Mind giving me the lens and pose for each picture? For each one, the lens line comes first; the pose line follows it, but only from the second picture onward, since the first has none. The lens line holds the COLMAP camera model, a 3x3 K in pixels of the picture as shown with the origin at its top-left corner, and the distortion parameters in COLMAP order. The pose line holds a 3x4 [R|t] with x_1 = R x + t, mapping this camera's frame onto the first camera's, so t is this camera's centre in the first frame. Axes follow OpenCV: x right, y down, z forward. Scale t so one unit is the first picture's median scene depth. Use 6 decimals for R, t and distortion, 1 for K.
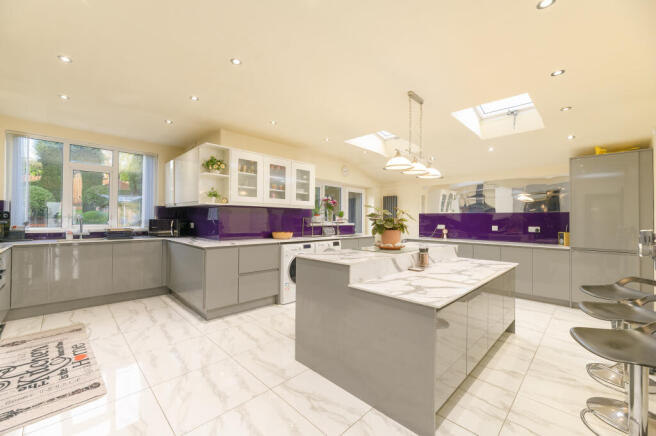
lens RADIAL K [[266.3, 0, 320.2], [0, 266.3, 217.4], [0, 0, 1]] dist [-0.000466, -0.000038]
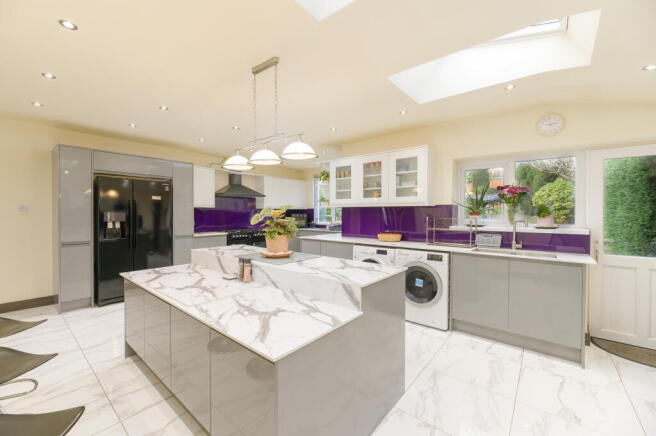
lens RADIAL K [[266.3, 0, 320.2], [0, 266.3, 217.4], [0, 0, 1]] dist [-0.000466, -0.000038]
pose [[0.093029, 0.013960, -0.995566, 0.788547], [0.012458, 0.999807, 0.015184, -0.017454], [0.995585, -0.013815, 0.092837, 0.743517]]
